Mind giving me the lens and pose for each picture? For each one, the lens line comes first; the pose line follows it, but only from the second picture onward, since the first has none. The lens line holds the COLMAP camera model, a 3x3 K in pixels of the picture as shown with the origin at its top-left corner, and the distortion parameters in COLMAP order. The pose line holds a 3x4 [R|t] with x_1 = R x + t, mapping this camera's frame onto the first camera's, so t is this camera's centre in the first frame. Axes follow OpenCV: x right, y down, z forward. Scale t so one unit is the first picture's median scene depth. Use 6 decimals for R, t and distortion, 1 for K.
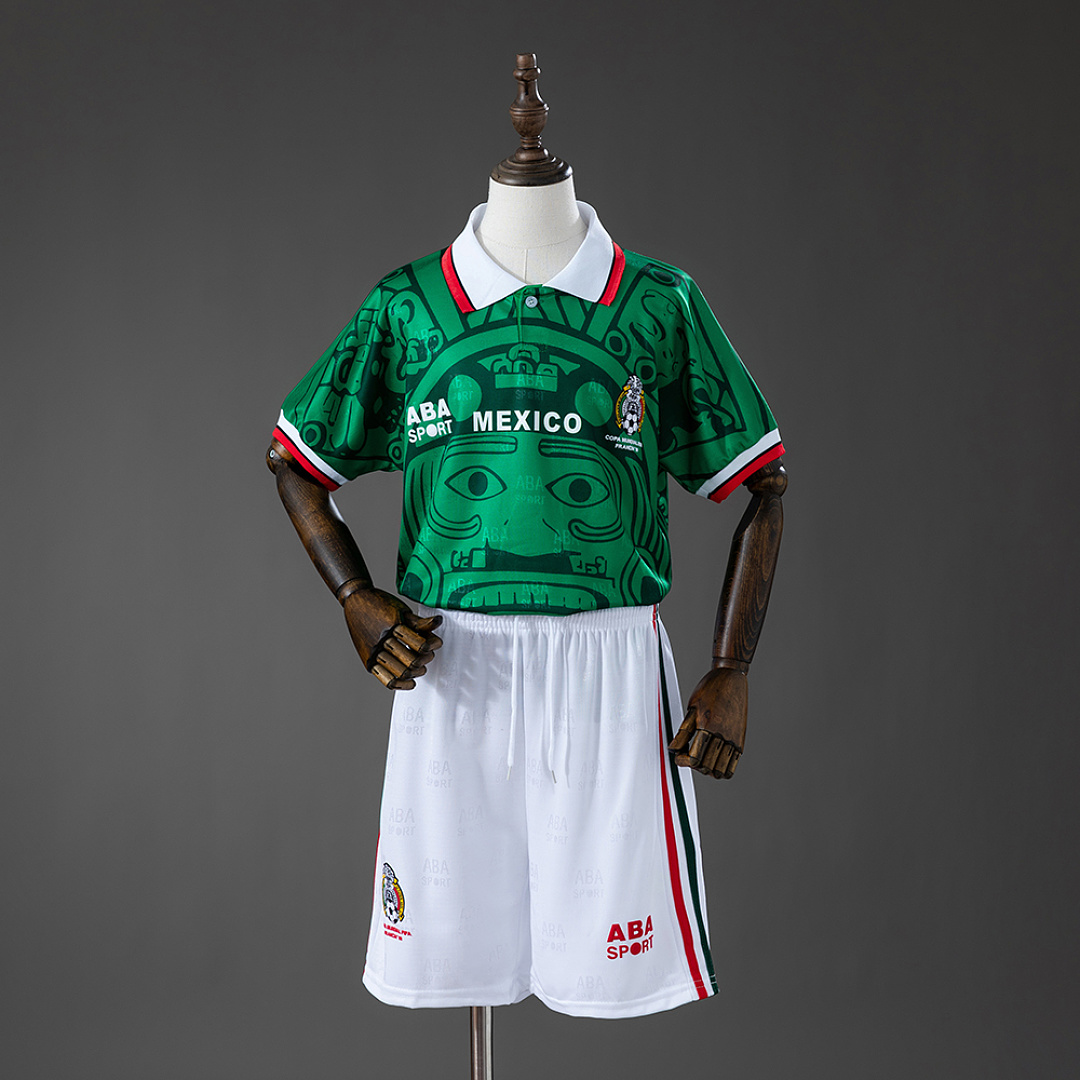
lens RADIAL K [[2951.0, 0, 540.0], [0, 2951.0, 540.0], [0, 0, 1]] dist [-0.074922, 0.219580]
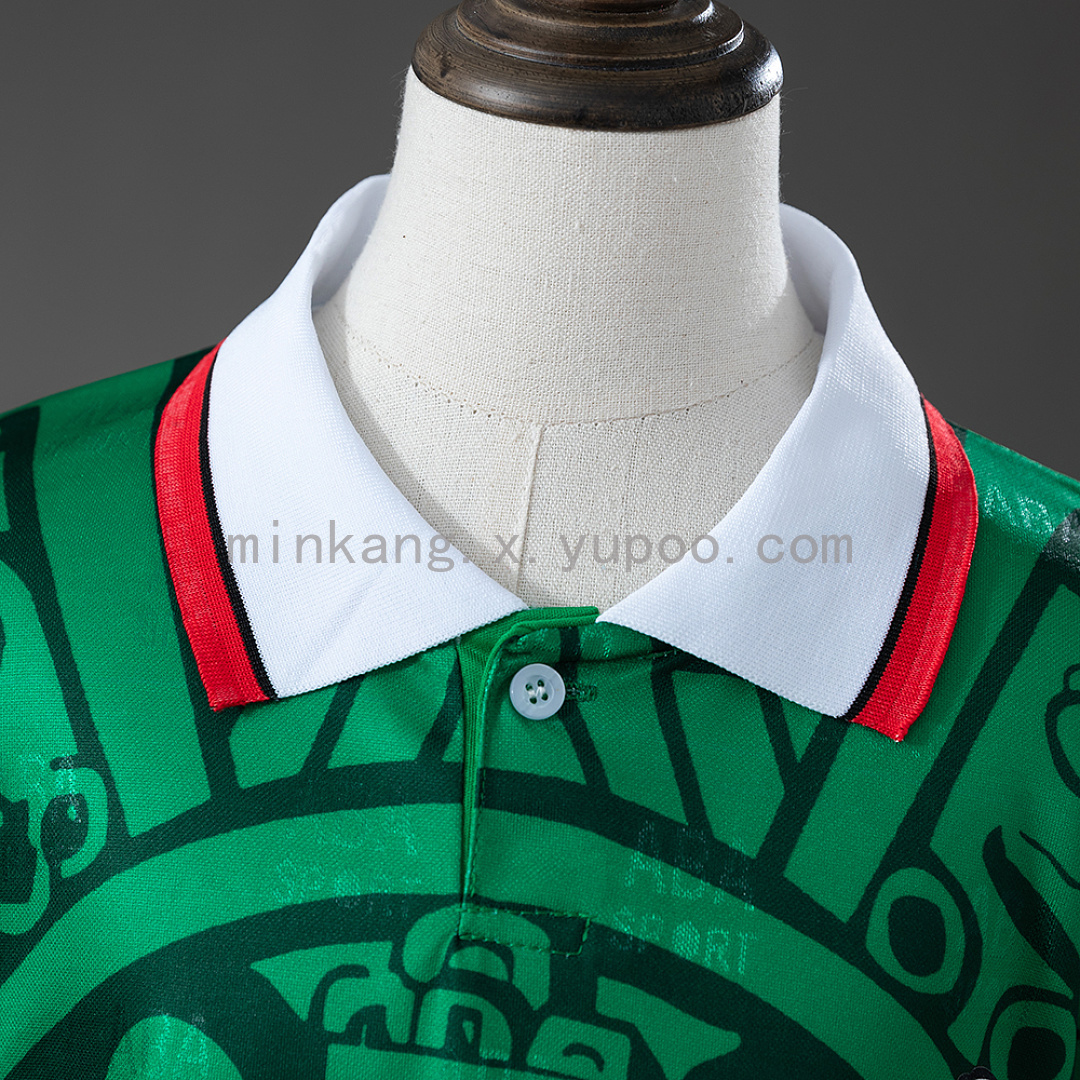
lens RADIAL K [[2292.1, 0, 540.0], [0, 2292.1, 540.0], [0, 0, 1]] dist [0.039773, 0.008635]
pose [[0.995284, 0.097000, 0.001303, -0.004023], [-0.096475, 0.988306, 0.118083, -0.111069], [0.010166, -0.117652, 0.993003, 0.839463]]
